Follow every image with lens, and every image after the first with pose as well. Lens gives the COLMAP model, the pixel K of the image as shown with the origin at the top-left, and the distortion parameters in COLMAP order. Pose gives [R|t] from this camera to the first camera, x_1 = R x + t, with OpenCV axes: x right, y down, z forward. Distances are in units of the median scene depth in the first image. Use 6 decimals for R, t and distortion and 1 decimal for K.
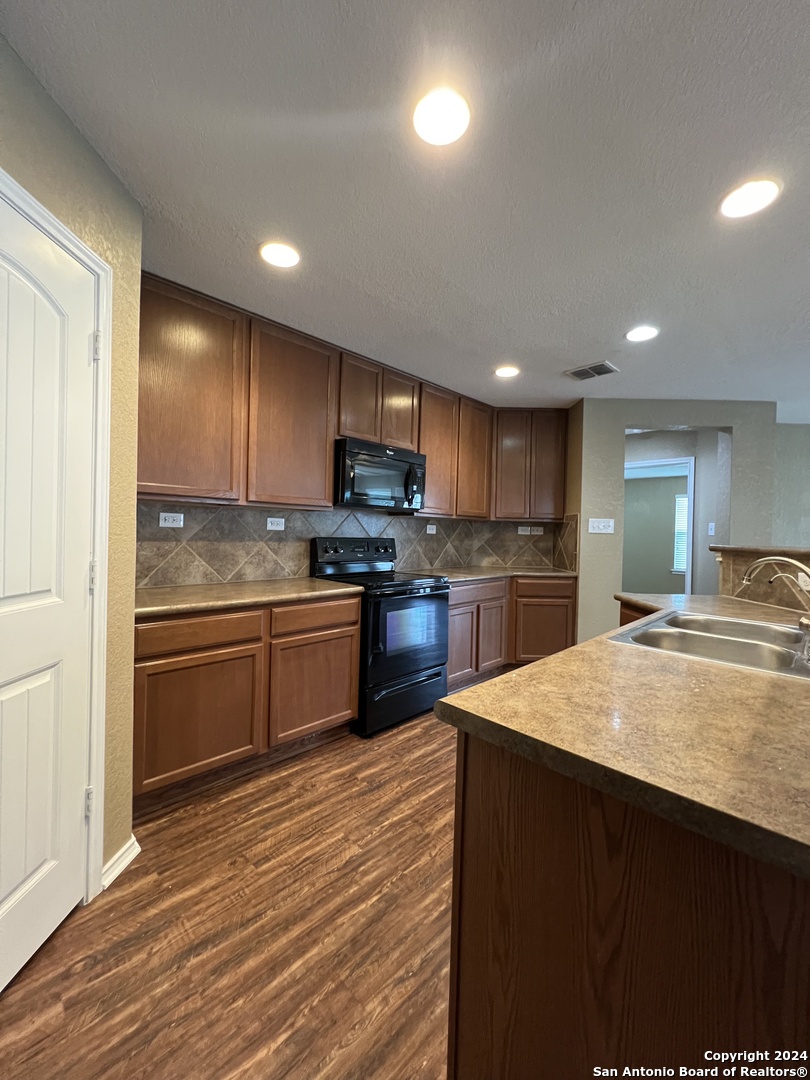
lens RADIAL K [[430.4, 0, 404.6], [0, 430.4, 535.3], [0, 0, 1]] dist [-0.000510, 0.000164]
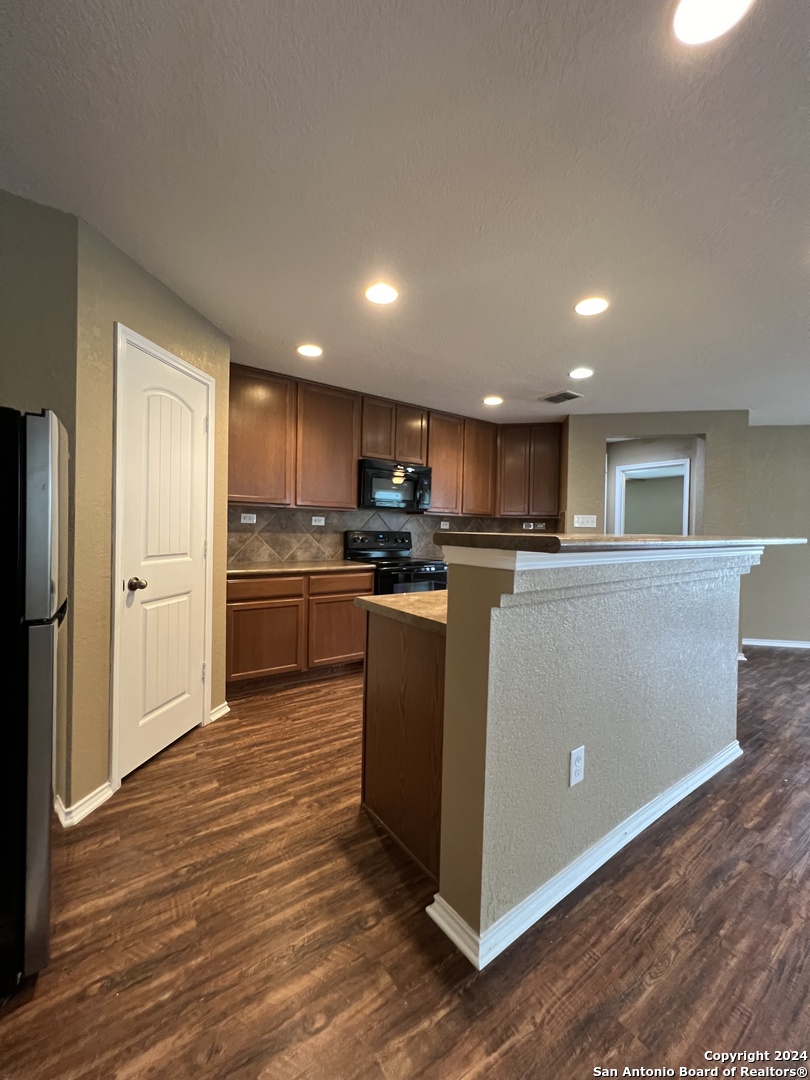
lens RADIAL K [[430.4, 0, 405.1], [0, 430.4, 536.4], [0, 0, 1]] dist [-0.000510, 0.000164]
pose [[0.986715, -0.001544, -0.162452, 0.233919], [0.002031, 0.999994, 0.002831, 0.023372], [0.162447, -0.003124, 0.986712, -0.380854]]
